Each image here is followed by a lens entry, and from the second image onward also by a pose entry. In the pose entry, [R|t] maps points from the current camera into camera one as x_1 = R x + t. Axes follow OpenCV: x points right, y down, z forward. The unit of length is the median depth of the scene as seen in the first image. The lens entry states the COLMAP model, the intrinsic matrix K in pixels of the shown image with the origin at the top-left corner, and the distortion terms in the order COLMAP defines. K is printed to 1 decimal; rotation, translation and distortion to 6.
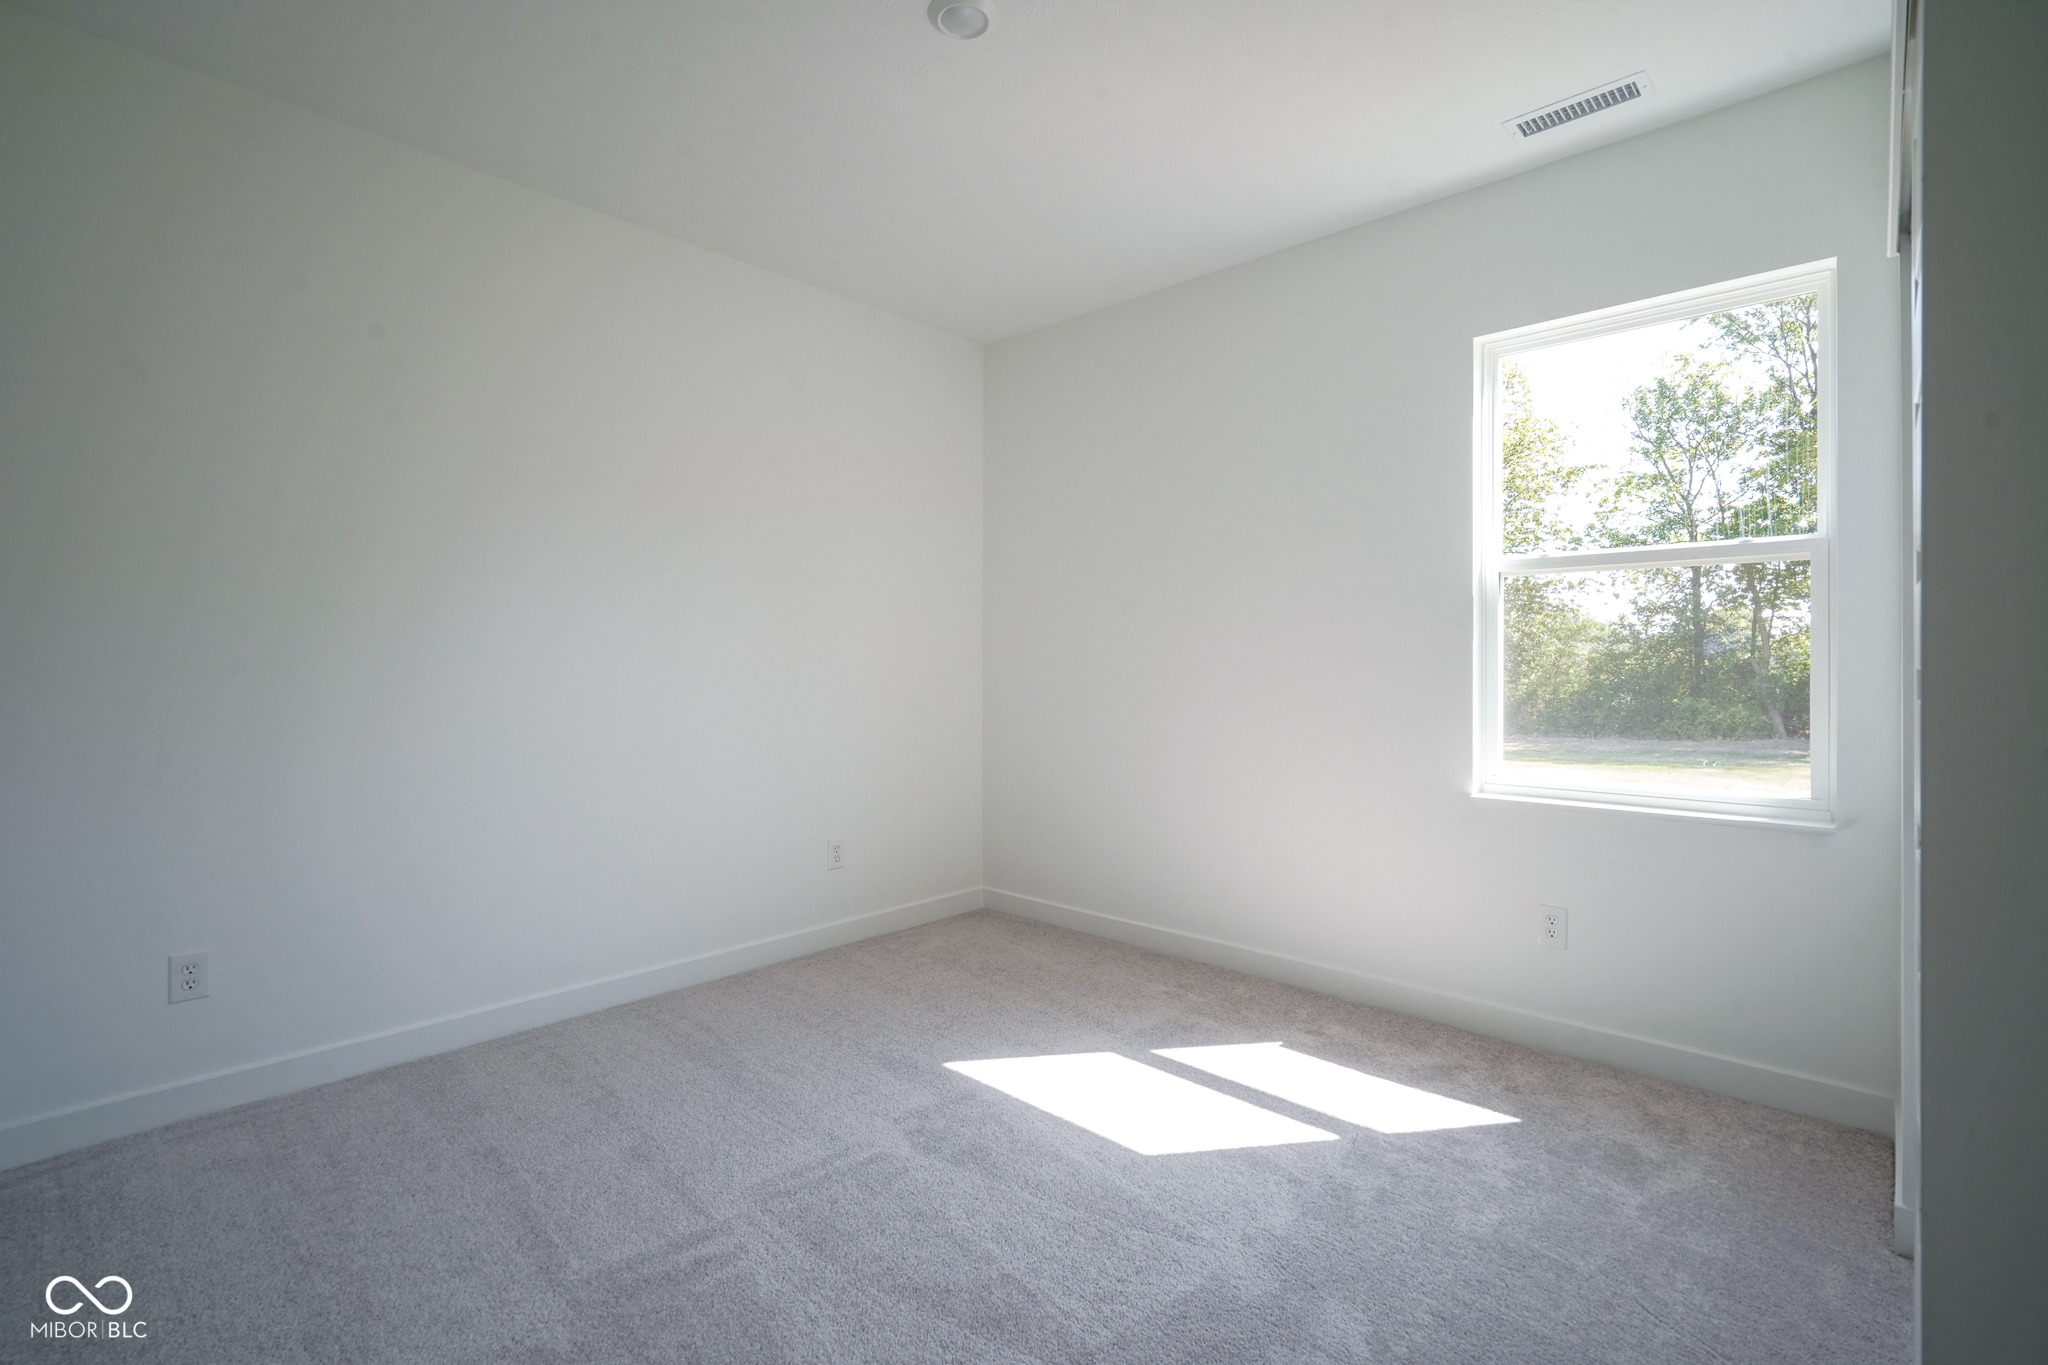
lens RADIAL K [[921.0, 0, 1037.4], [0, 921.0, 680.6], [0, 0, 1]] dist [-0.010311, 0.000106]
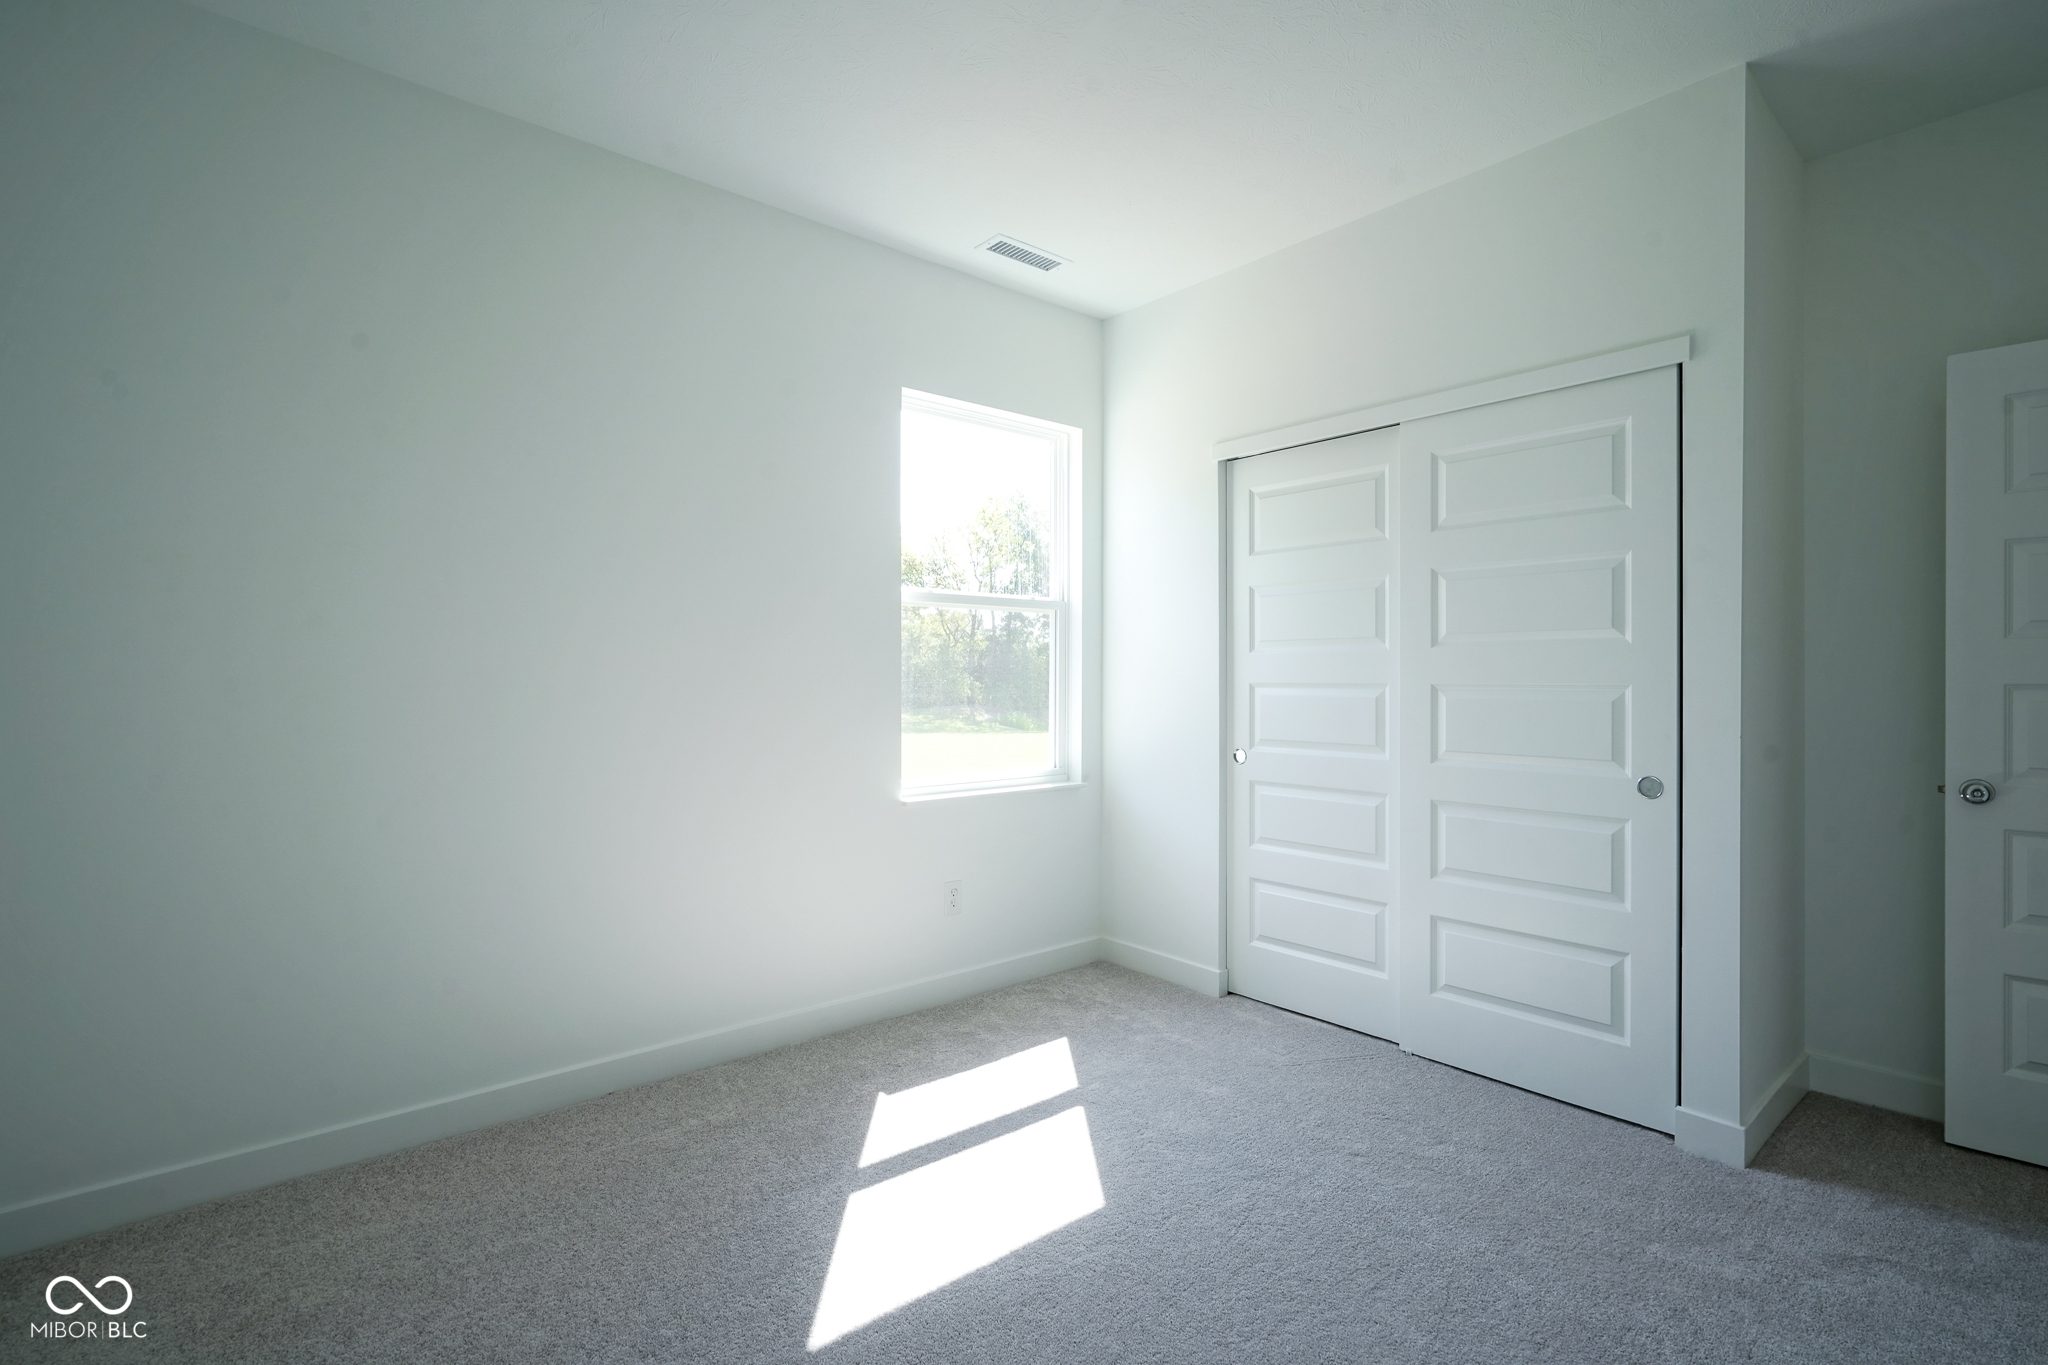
lens RADIAL K [[945.1, 0, 1024.0], [0, 945.1, 682.5], [0, 0, 1]] dist [-0.000596, 0.000228]
pose [[0.128213, -0.005576, 0.991731, -0.690109], [0.012174, 0.999918, 0.004048, -0.020714], [-0.991672, 0.011554, 0.128271, 0.771426]]
